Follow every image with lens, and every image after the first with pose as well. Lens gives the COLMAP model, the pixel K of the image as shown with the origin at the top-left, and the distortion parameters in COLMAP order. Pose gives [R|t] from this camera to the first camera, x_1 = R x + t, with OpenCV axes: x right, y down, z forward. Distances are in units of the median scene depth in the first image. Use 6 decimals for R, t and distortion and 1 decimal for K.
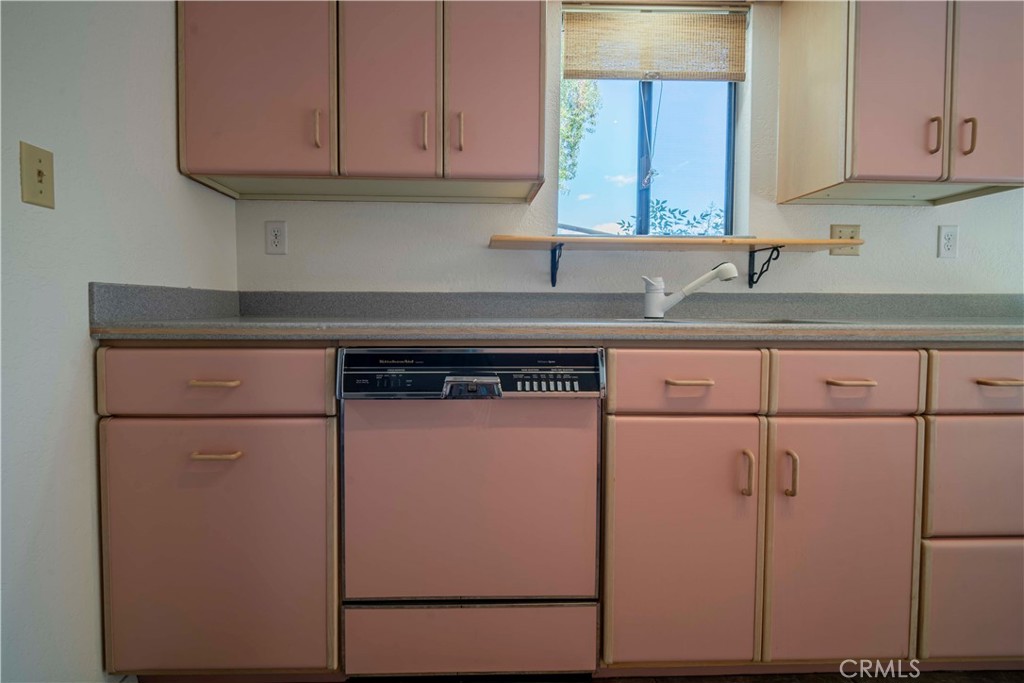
lens RADIAL K [[446.3, 0, 482.4], [0, 446.3, 320.5], [0, 0, 1]] dist [0.020206, -0.013111]
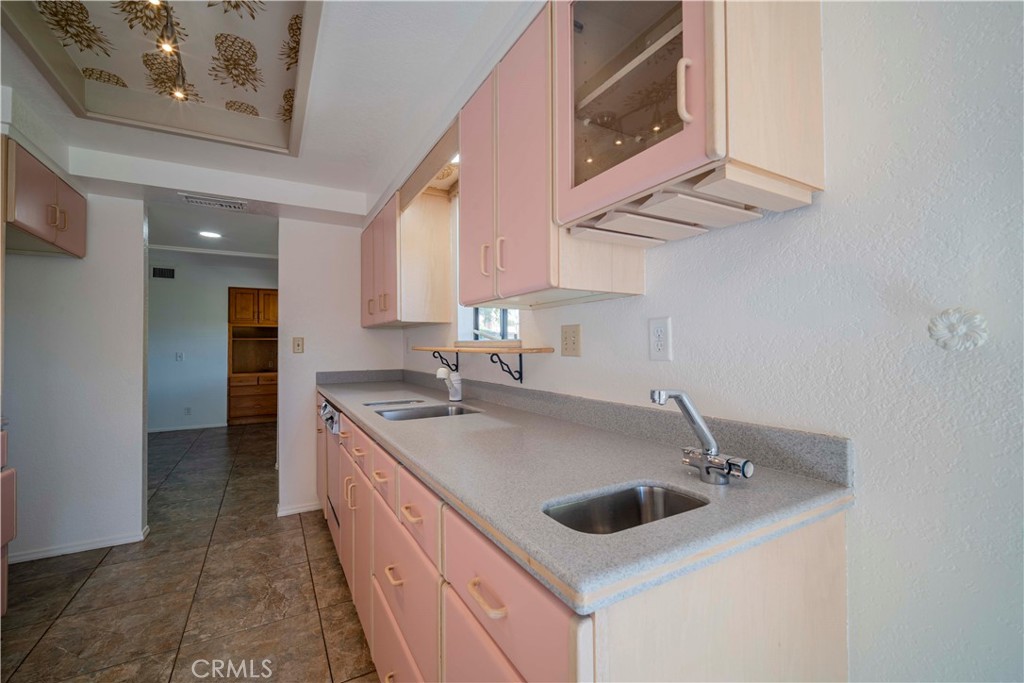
lens RADIAL K [[426.3, 0, 509.2], [0, 426.3, 339.7], [0, 0, 1]] dist [0.017438, -0.011290]
pose [[0.469681, -0.021884, -0.882565, 1.670673], [-0.023240, 0.999040, -0.037140, -0.154442], [0.882530, 0.037955, 0.468721, 0.485830]]
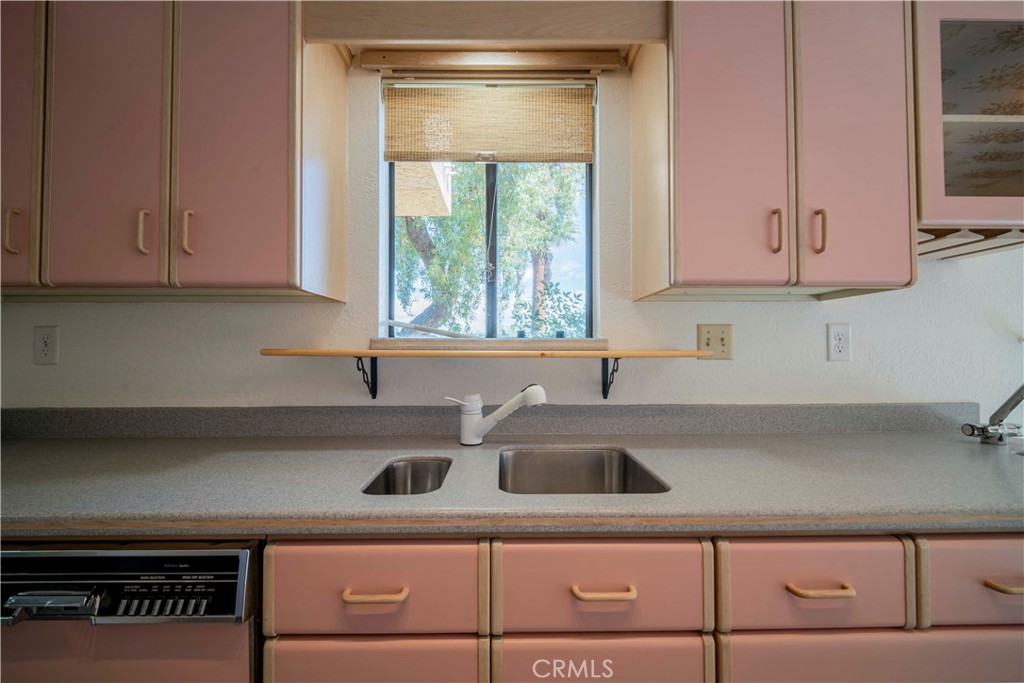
lens RADIAL K [[426.3, 0, 509.2], [0, 426.3, 339.7], [0, 0, 1]] dist [0.017438, -0.011290]
pose [[0.999938, -0.006740, -0.008879, 0.452857], [0.006234, 0.998423, -0.055792, -0.150160], [0.009241, 0.055734, 0.998403, 0.197070]]
